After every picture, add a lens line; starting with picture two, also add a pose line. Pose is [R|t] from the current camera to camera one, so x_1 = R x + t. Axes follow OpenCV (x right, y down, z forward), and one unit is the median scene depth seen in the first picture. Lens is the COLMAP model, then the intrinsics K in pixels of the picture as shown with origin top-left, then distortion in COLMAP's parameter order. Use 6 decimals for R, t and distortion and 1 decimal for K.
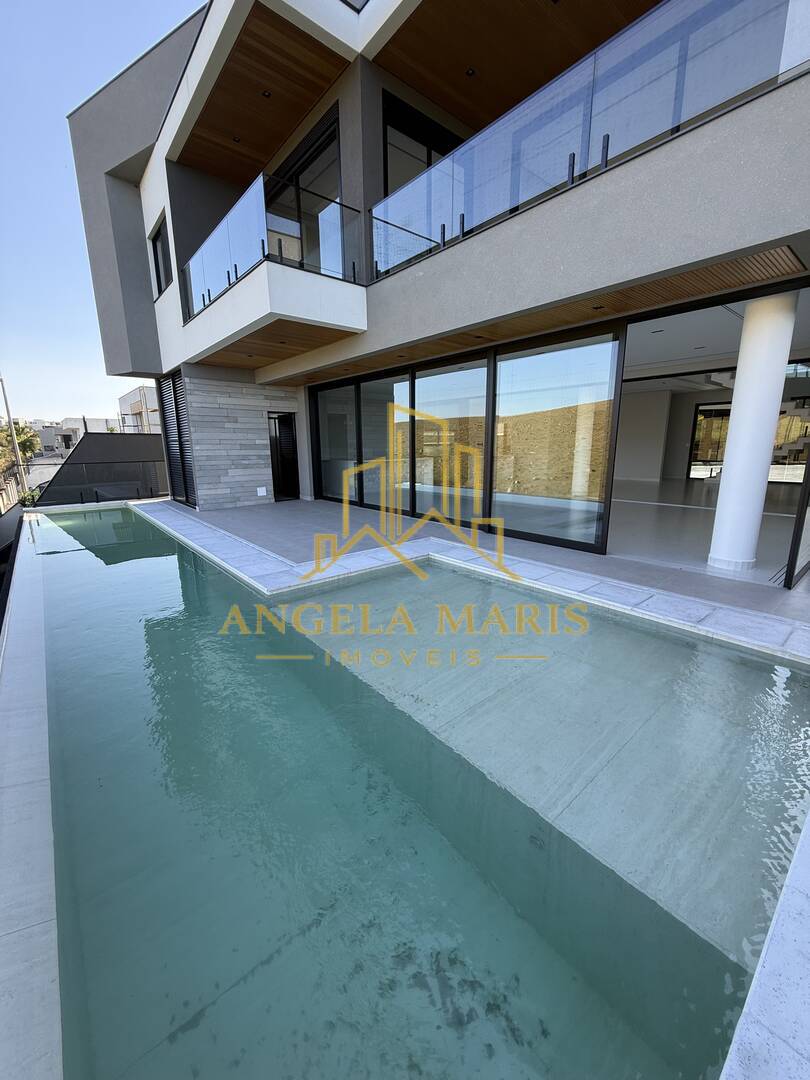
lens RADIAL K [[430.4, 0, 406.4], [0, 430.4, 536.1], [0, 0, 1]] dist [0.000453, 0.000011]
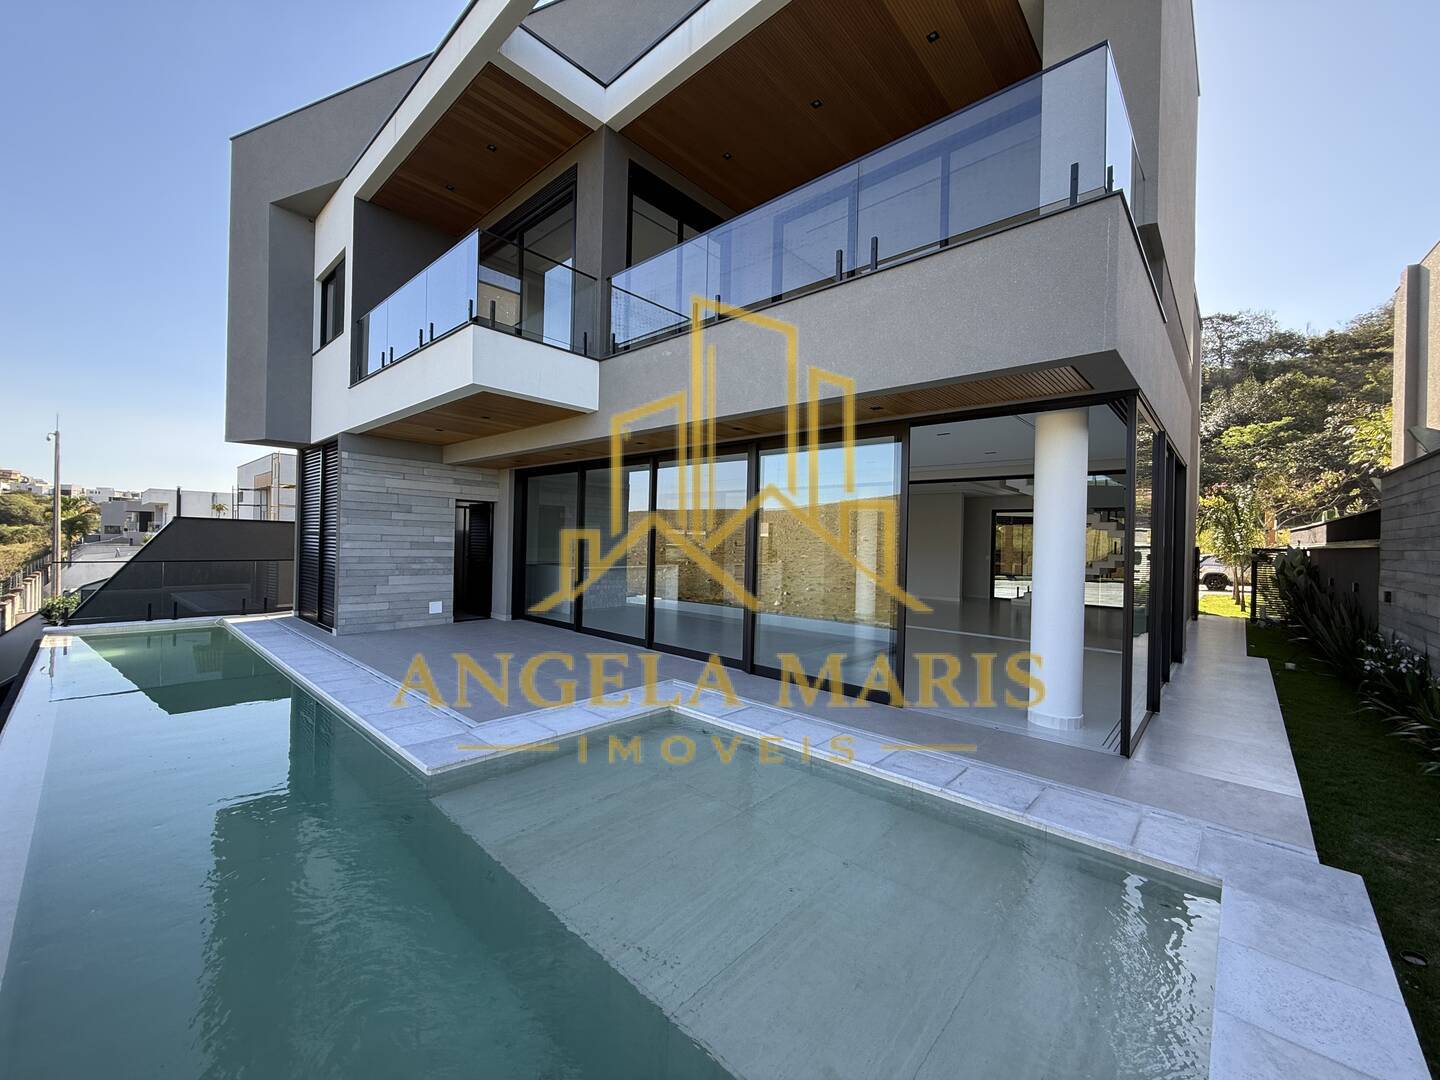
lens RADIAL K [[573.9, 0, 718.6], [0, 573.9, 537.5], [0, 0, 1]] dist [0.000453, 0.000011]
pose [[0.991095, 0.032157, 0.129213, -0.000676], [-0.003756, 0.976767, -0.214272, -0.021664], [-0.133101, 0.211879, 0.968190, -0.001545]]
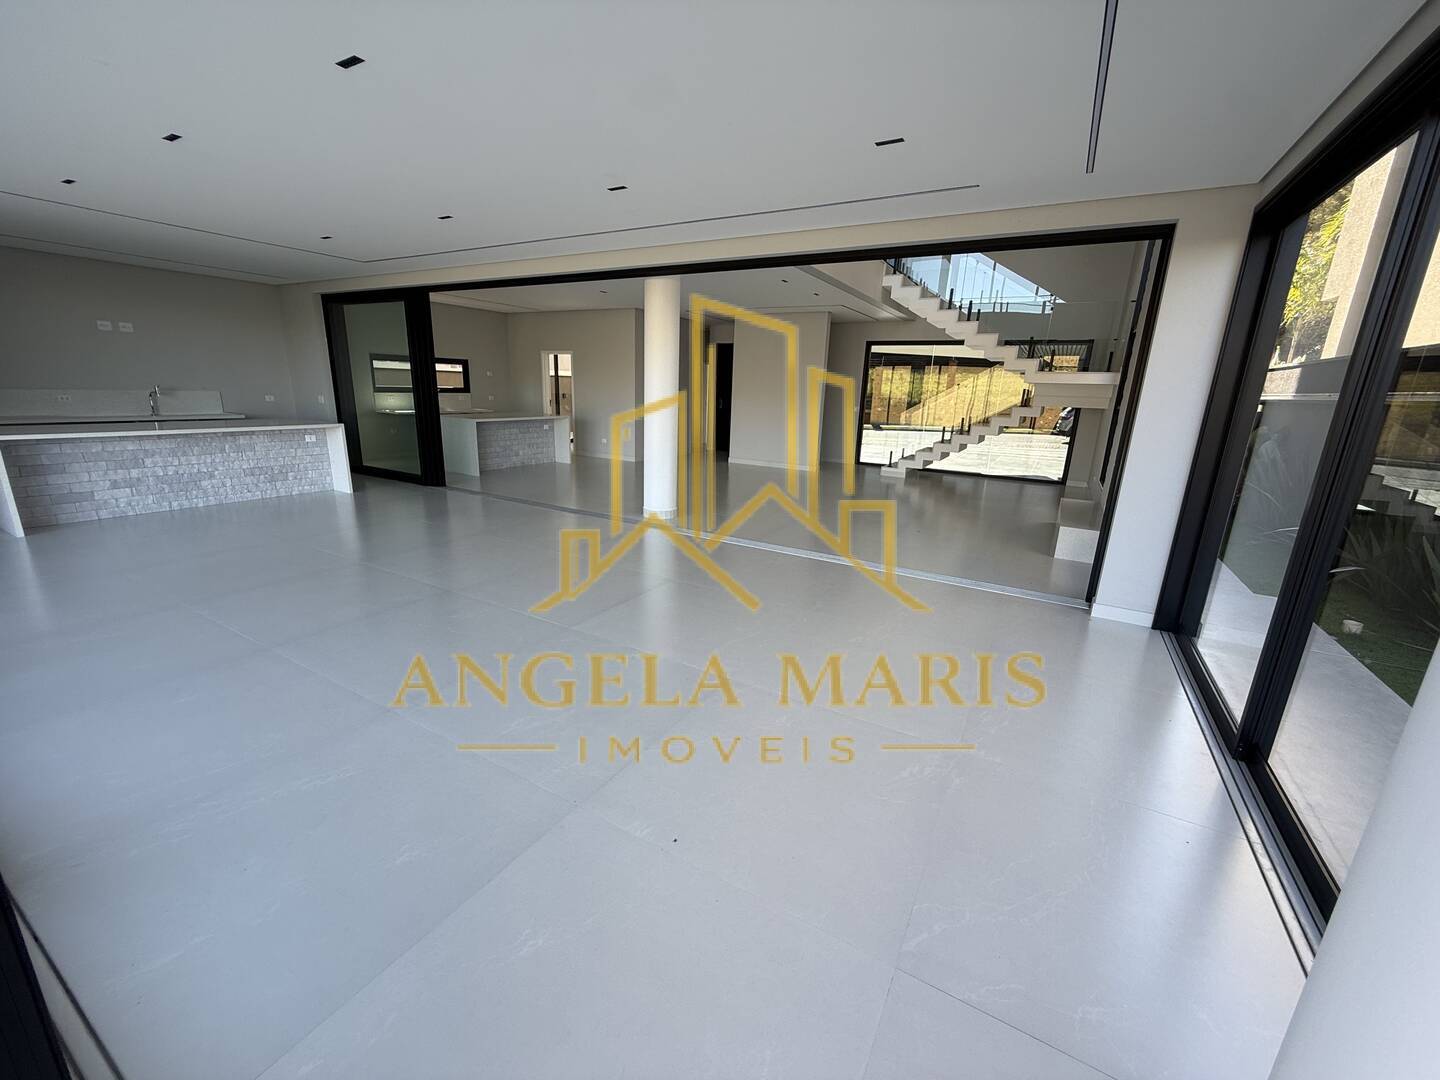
lens RADIAL K [[573.9, 0, 725.7], [0, 573.9, 539.7], [0, 0, 1]] dist [0.000453, 0.000011]
pose [[0.939693, -0.043843, 0.339198, 0.387705], [0.026563, 0.998110, 0.055422, -0.158271], [-0.340987, -0.043069, 0.939081, 0.578047]]
